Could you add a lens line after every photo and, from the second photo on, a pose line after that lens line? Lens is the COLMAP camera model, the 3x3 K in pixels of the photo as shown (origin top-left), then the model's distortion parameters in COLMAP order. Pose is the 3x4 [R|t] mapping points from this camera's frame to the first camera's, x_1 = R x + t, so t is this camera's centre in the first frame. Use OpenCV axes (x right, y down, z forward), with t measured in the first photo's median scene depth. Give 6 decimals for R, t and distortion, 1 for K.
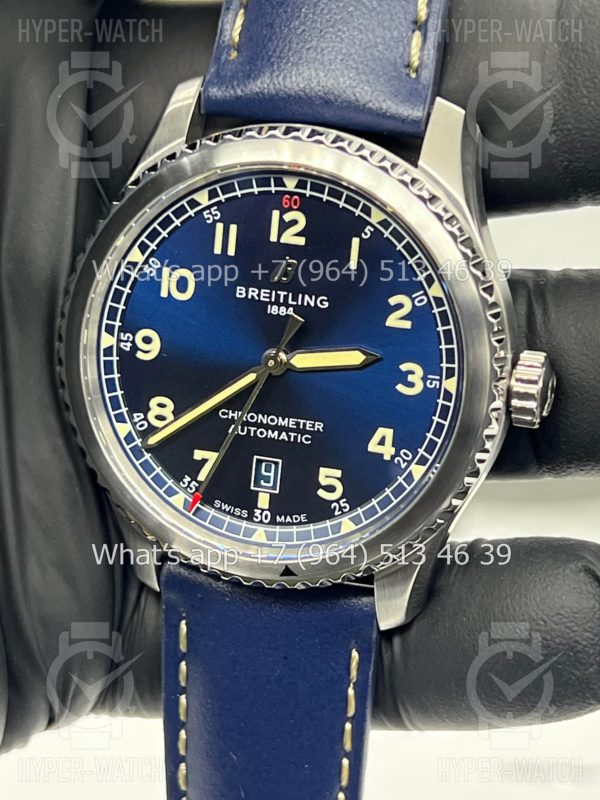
lens RADIAL K [[1903.0, 0, 300.0], [0, 1903.0, 400.0], [0, 0, 1]] dist [0.254705, -0.411693]
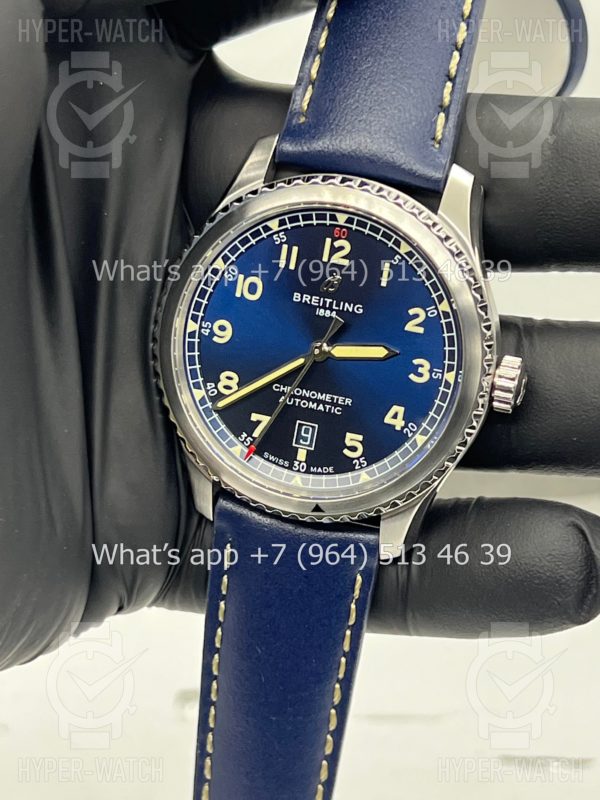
lens RADIAL K [[1903.0, 0, 300.0], [0, 1903.0, 400.0], [0, 0, 1]] dist [0.254705, -0.411693]
pose [[0.996242, 0.071077, 0.049495, -0.090030], [-0.070444, 0.997411, -0.014422, 0.034341], [-0.050392, 0.010881, 0.998670, -0.332739]]
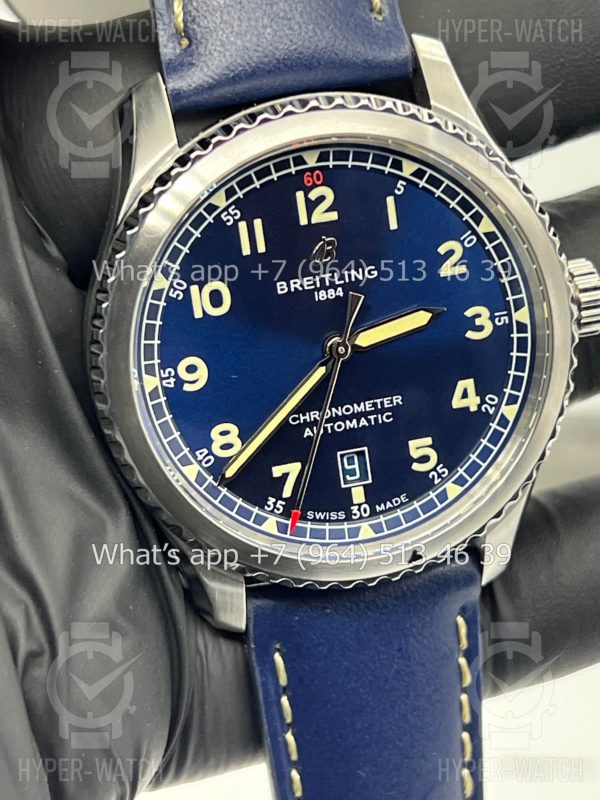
lens RADIAL K [[1903.0, 0, 300.0], [0, 1903.0, 400.0], [0, 0, 1]] dist [0.254705, -0.411693]
pose [[0.860770, -0.300279, 0.410984, -0.420882], [0.294765, 0.952344, 0.078456, -0.074792], [-0.414956, 0.053611, 0.908260, 0.158876]]
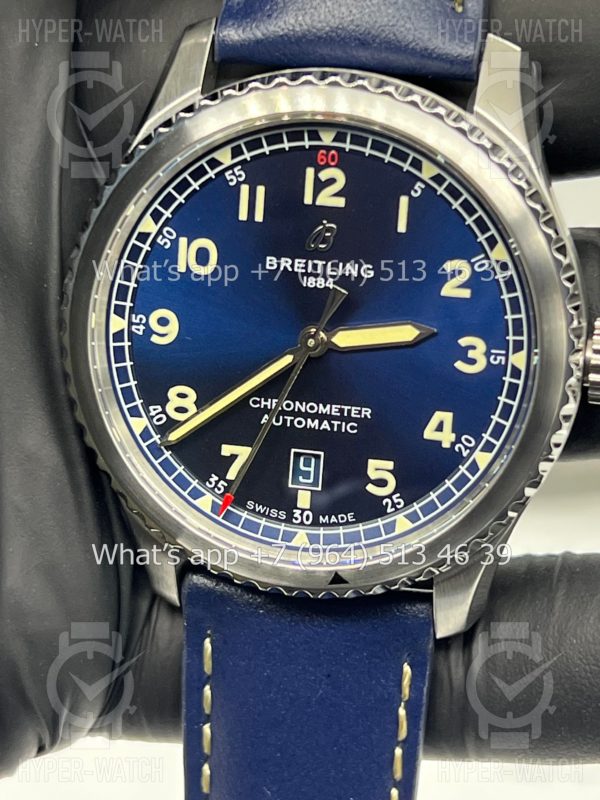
lens RADIAL K [[1903.0, 0, 300.0], [0, 1903.0, 400.0], [0, 0, 1]] dist [0.254705, -0.411693]
pose [[0.996378, -0.038801, 0.075672, -0.086841], [0.037947, 0.999199, 0.012685, -0.004334], [-0.076104, -0.009768, 0.997052, 0.124500]]
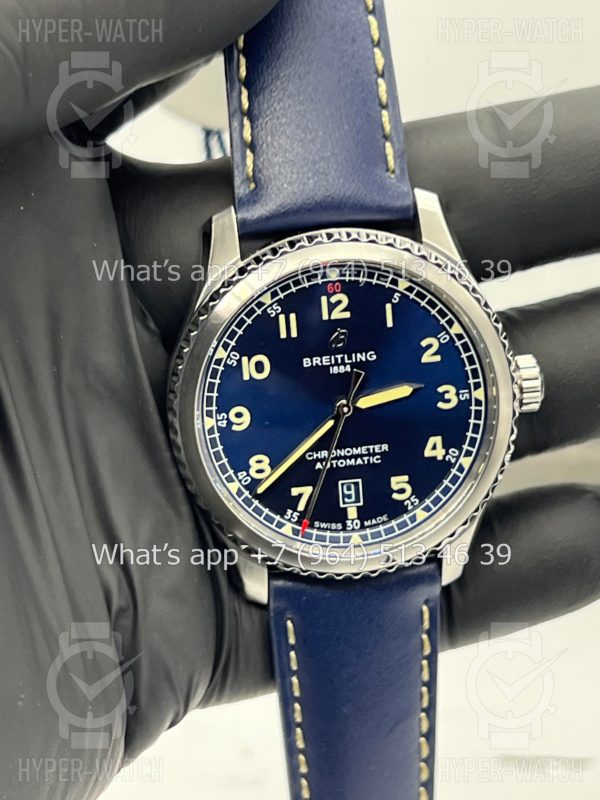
lens RADIAL K [[1903.0, 0, 300.0], [0, 1903.0, 400.0], [0, 0, 1]] dist [0.254705, -0.411693]
pose [[0.911247, -0.234983, 0.338249, -0.484076], [0.226619, 0.971837, 0.064626, -0.117309], [-0.343909, 0.017764, 0.938835, -0.224913]]
